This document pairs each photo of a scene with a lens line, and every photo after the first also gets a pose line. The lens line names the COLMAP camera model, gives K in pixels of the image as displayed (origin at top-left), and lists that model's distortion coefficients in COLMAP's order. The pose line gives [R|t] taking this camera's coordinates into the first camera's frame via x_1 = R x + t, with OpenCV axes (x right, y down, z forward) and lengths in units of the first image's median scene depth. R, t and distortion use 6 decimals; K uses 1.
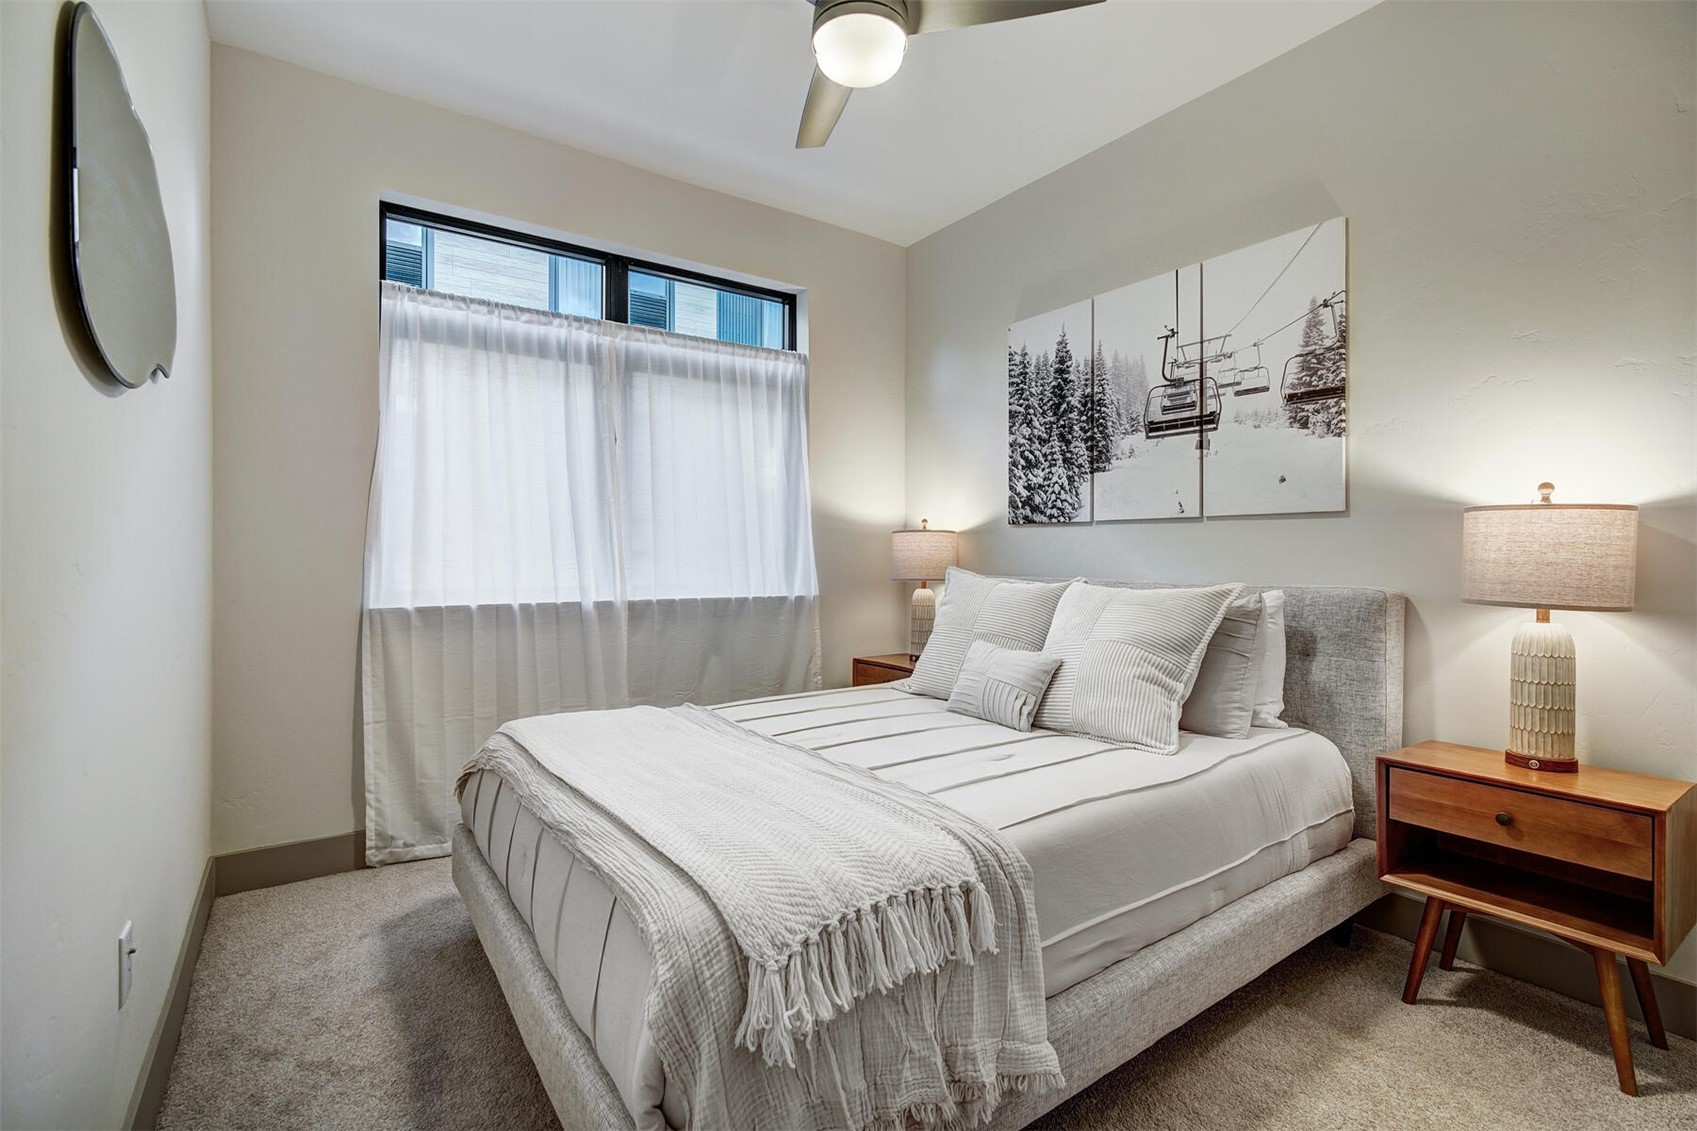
lens RADIAL K [[768.3, 0, 854.3], [0, 768.3, 569.4], [0, 0, 1]] dist [-0.002490, 0.001073]
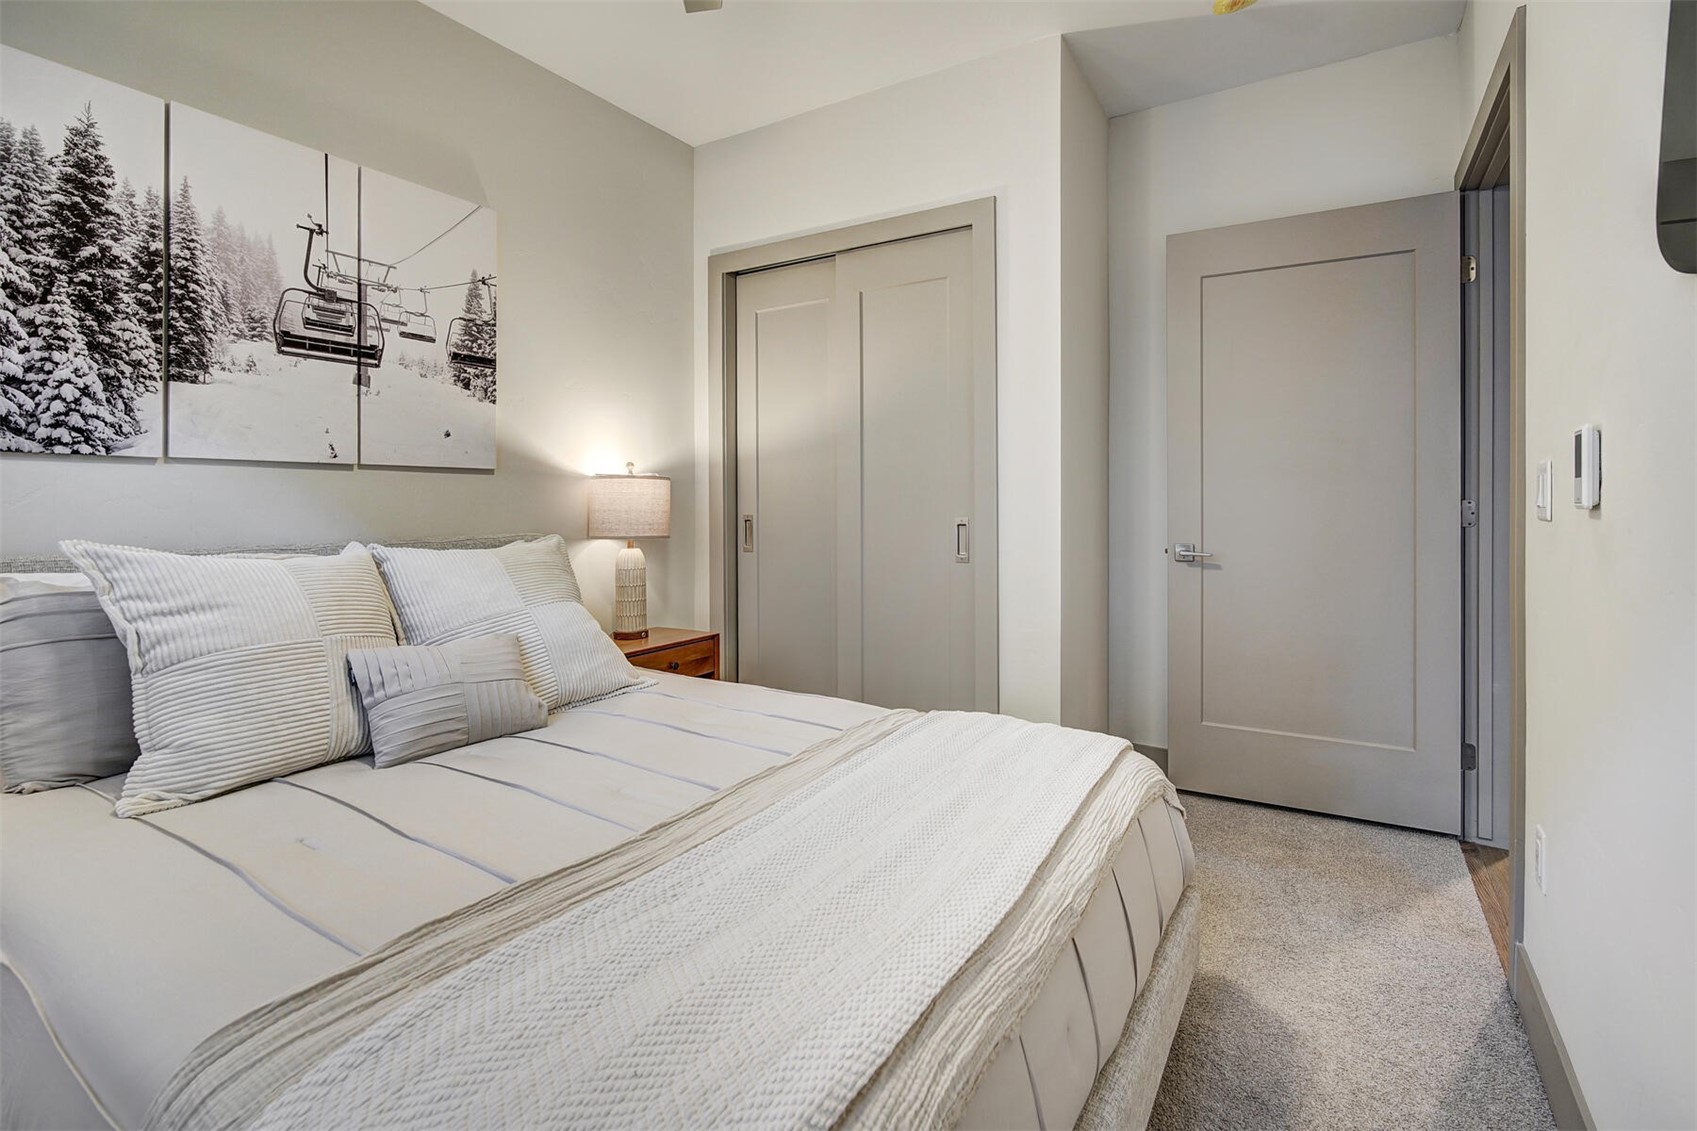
lens RADIAL K [[782.5, 0, 831.5], [0, 782.5, 530.7], [0, 0, 1]] dist [-0.002787, 0.000649]
pose [[-0.361454, -0.037513, 0.931635, -0.522202], [0.019355, 0.998673, 0.047722, -0.024743], [-0.932189, 0.035281, -0.360249, 0.782911]]
